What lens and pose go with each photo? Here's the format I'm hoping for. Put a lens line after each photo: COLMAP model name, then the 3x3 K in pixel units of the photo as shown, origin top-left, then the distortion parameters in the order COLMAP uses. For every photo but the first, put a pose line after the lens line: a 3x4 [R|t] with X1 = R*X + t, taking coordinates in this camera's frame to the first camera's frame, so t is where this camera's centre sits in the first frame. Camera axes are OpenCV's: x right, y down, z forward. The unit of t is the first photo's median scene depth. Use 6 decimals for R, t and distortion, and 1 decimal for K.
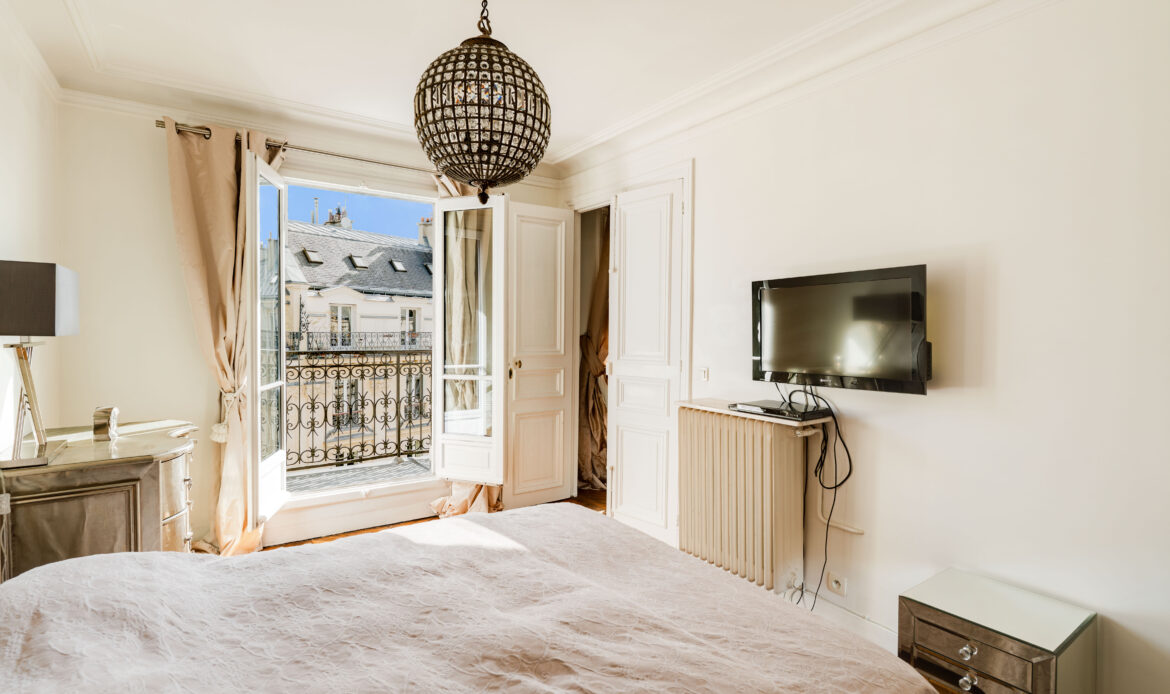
lens RADIAL K [[565.1, 0, 555.3], [0, 565.1, 341.0], [0, 0, 1]] dist [0.003279, -0.000295]
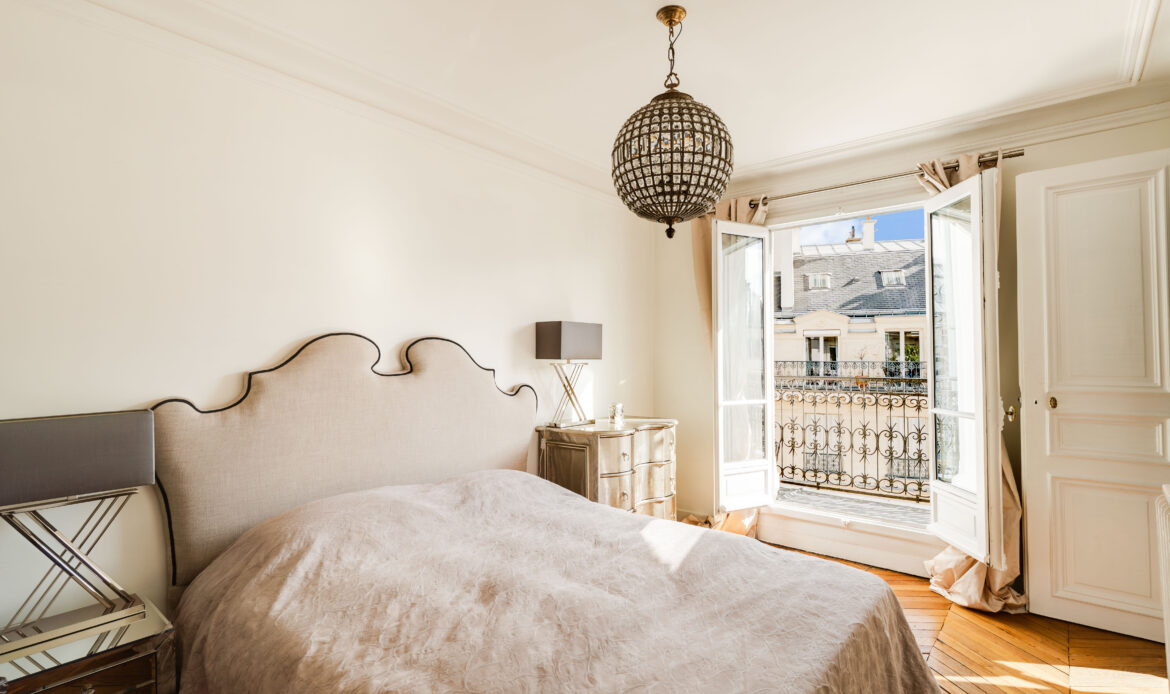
lens RADIAL K [[562.0, 0, 586.6], [0, 562.0, 344.0], [0, 0, 1]] dist [0.000361, -0.000149]
pose [[0.261323, -0.033779, -0.964660, 0.527277], [-0.015193, 0.999120, -0.039101, 0.005678], [0.965132, 0.024875, 0.260580, 0.328962]]
